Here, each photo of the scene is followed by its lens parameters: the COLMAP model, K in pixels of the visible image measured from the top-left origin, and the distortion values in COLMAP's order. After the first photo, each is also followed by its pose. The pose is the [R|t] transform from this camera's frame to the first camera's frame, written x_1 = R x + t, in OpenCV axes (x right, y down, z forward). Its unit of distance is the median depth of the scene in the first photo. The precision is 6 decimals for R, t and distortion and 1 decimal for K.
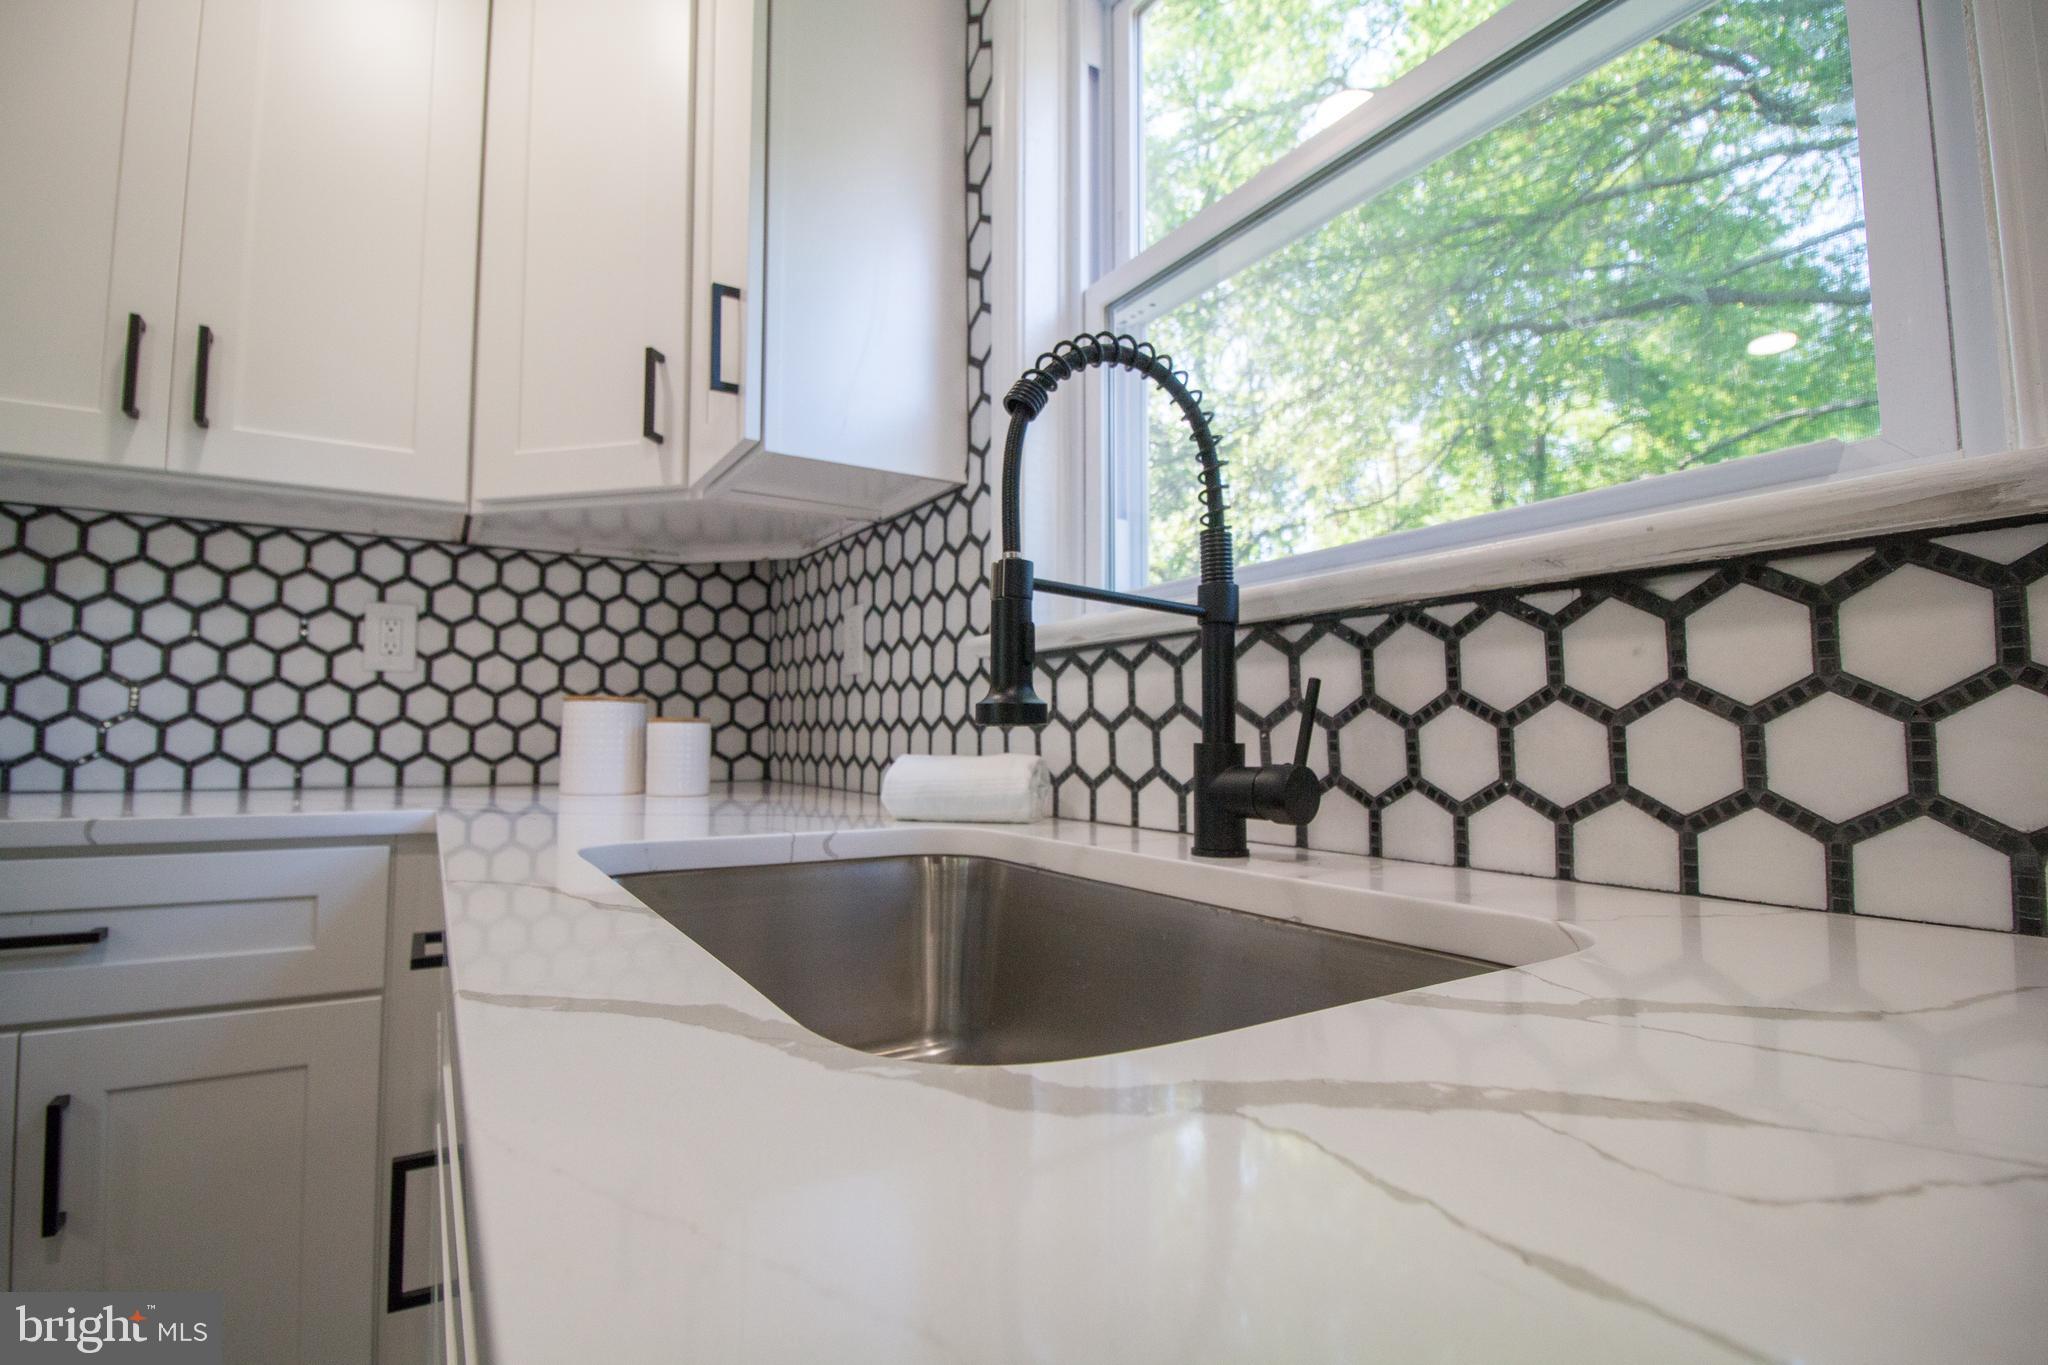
lens RADIAL K [[951.4, 0, 1024.0], [0, 951.4, 682.5], [0, 0, 1]] dist [-0.013096, 0.000101]
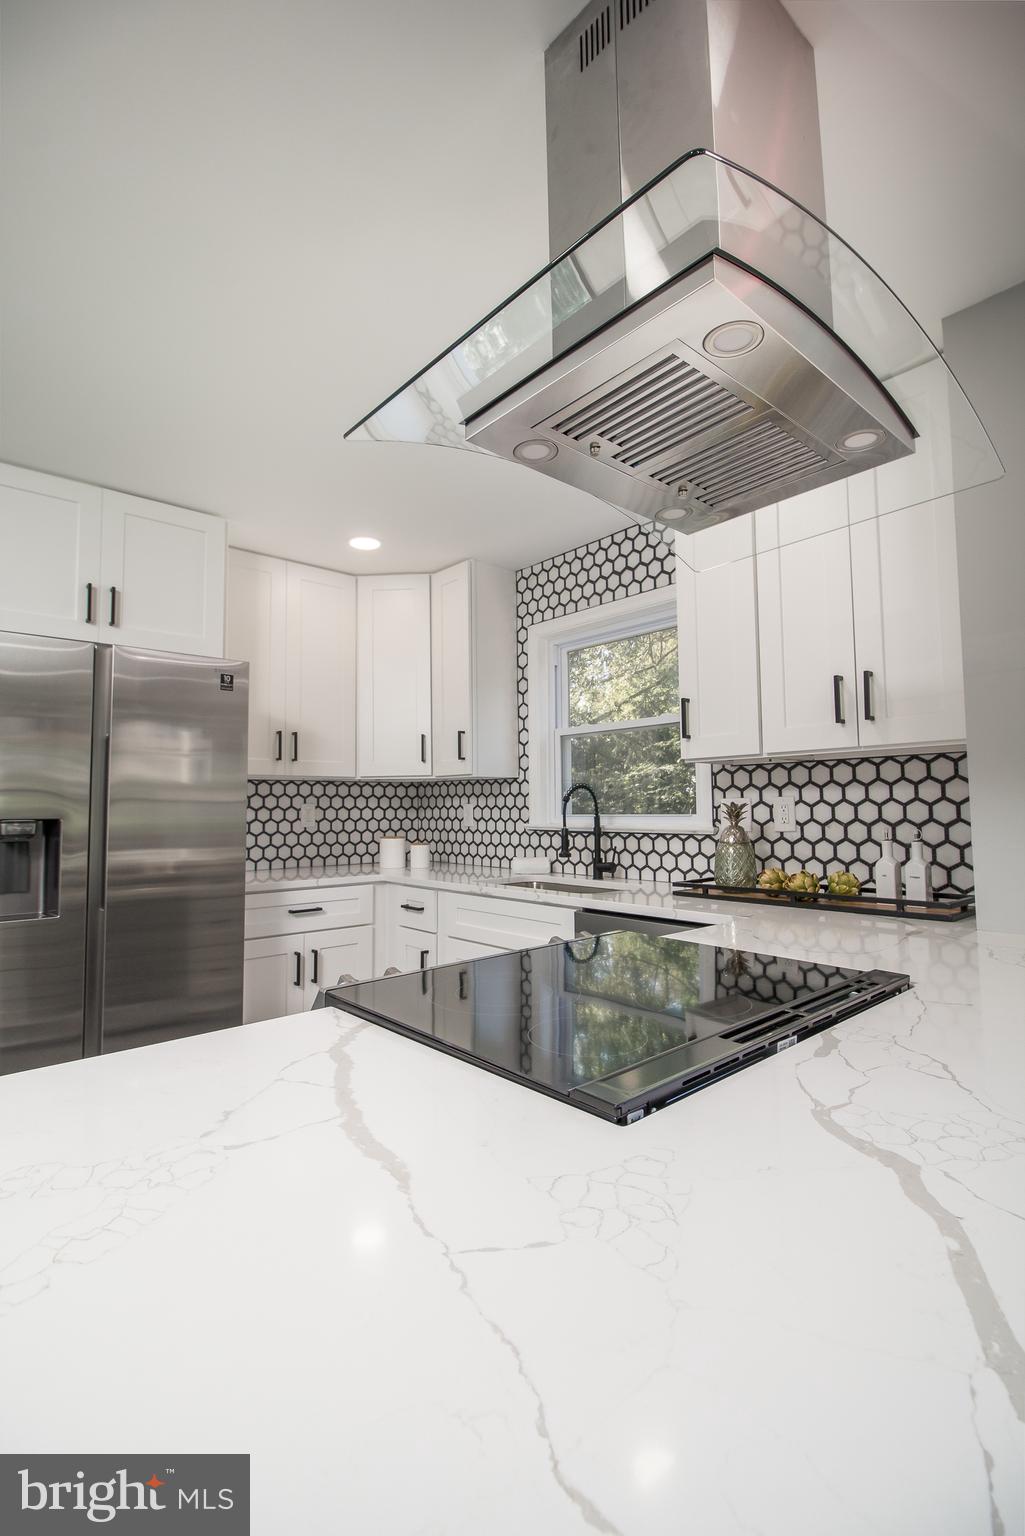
lens RADIAL K [[710.2, 0, 512.5], [0, 710.2, 768.0], [0, 0, 1]] dist [0.028647, 0.000002]
pose [[0.986934, 0.001039, 0.161123, -0.470752], [-0.001069, 0.999999, 0.000099, -0.227820], [-0.161122, -0.000270, 0.986934, -1.474171]]
